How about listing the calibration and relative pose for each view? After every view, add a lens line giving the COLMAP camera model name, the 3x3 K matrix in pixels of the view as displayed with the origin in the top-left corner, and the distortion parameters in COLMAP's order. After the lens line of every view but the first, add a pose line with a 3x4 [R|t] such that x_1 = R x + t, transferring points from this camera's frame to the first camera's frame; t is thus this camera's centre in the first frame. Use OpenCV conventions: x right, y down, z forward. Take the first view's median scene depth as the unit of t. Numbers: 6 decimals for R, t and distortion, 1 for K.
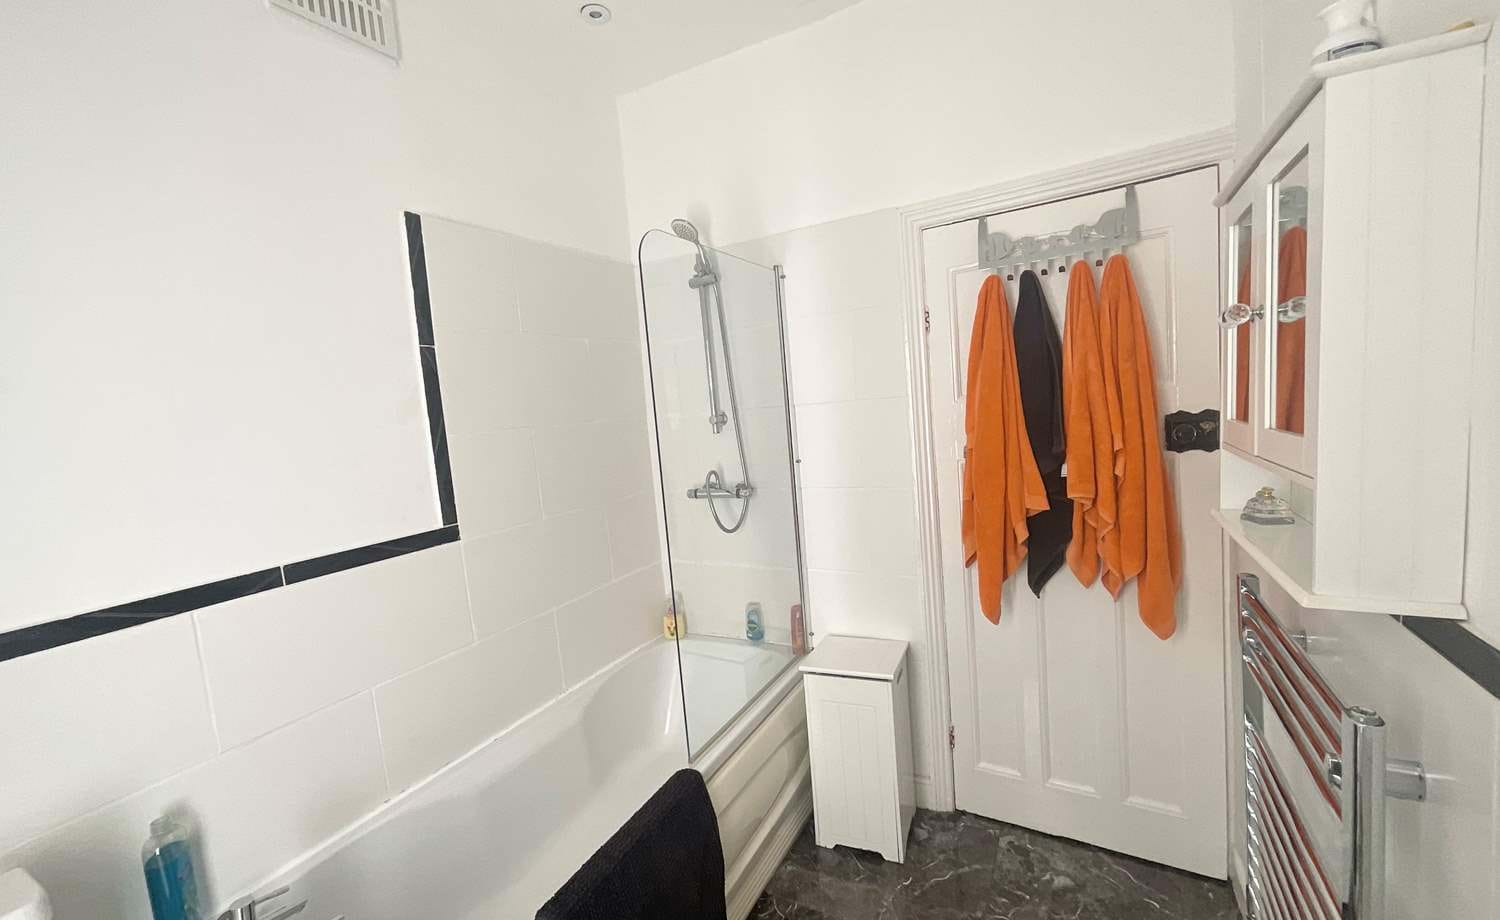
lens RADIAL K [[608.6, 0, 746.0], [0, 608.6, 458.6], [0, 0, 1]] dist [-0.004587, 0.002902]
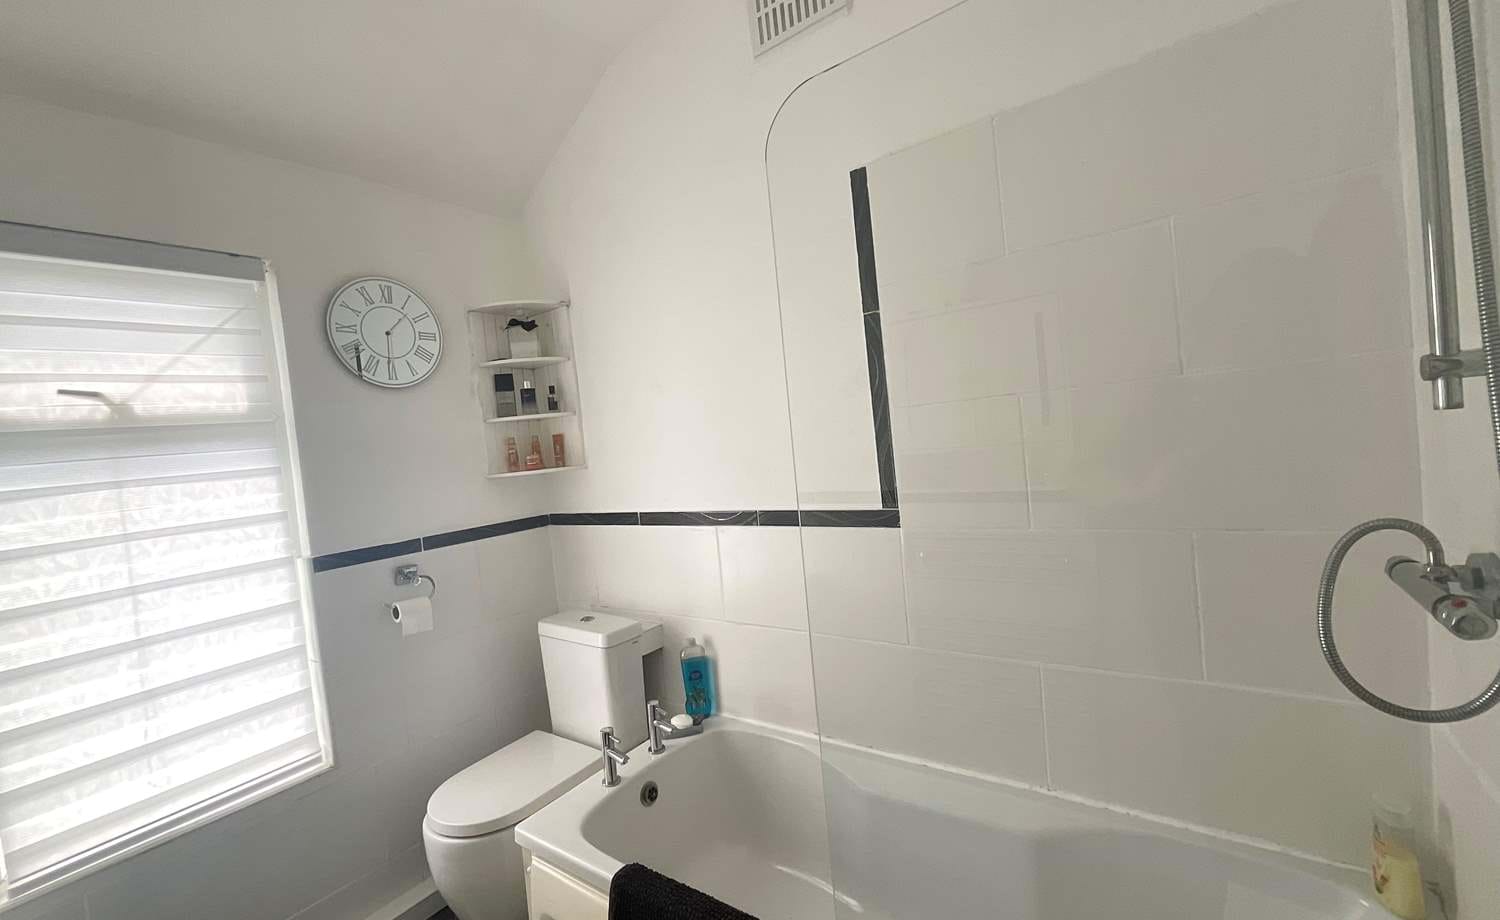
lens RADIAL K [[608.6, 0, 744.4], [0, 608.6, 463.1], [0, 0, 1]] dist [-0.004587, 0.002902]
pose [[-0.130062, 0.137993, -0.981856, 0.429592], [0.023061, 0.990421, 0.136142, -0.087673], [0.991238, -0.004936, -0.131999, 0.917519]]
